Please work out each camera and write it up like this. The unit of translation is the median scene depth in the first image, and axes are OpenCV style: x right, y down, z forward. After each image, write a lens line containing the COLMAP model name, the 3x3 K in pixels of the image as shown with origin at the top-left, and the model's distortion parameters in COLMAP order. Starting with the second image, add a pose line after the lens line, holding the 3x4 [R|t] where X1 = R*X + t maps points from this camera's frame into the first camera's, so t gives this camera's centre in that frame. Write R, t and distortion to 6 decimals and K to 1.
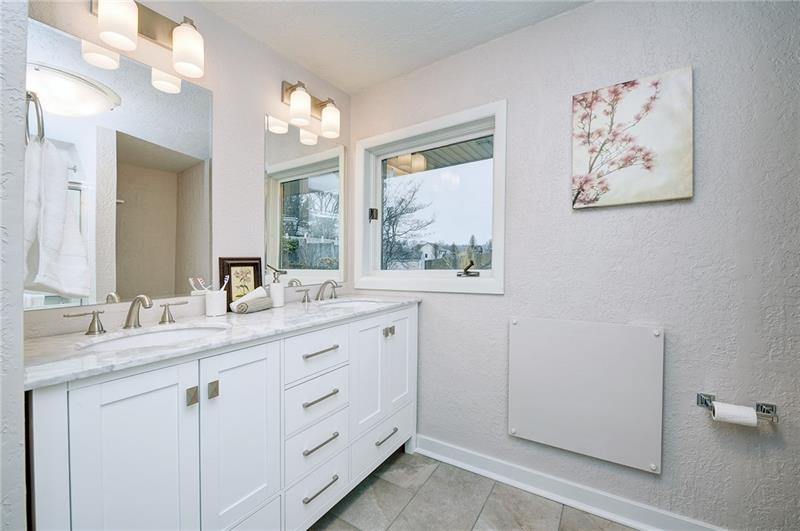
lens RADIAL K [[326.7, 0, 396.7], [0, 326.7, 263.6], [0, 0, 1]] dist [-0.010603, 0.000728]
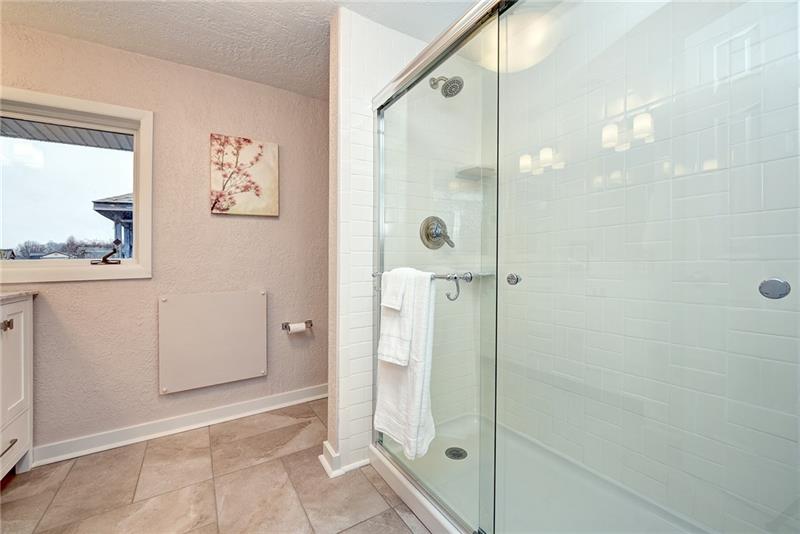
lens RADIAL K [[326.6, 0, 399.2], [0, 326.6, 266.3], [0, 0, 1]] dist [-0.009843, -0.000849]
pose [[0.436453, -0.005849, 0.899708, -0.389722], [0.014492, 0.999895, -0.000530, 0.077893], [-0.899610, 0.013270, 0.436492, -0.358391]]
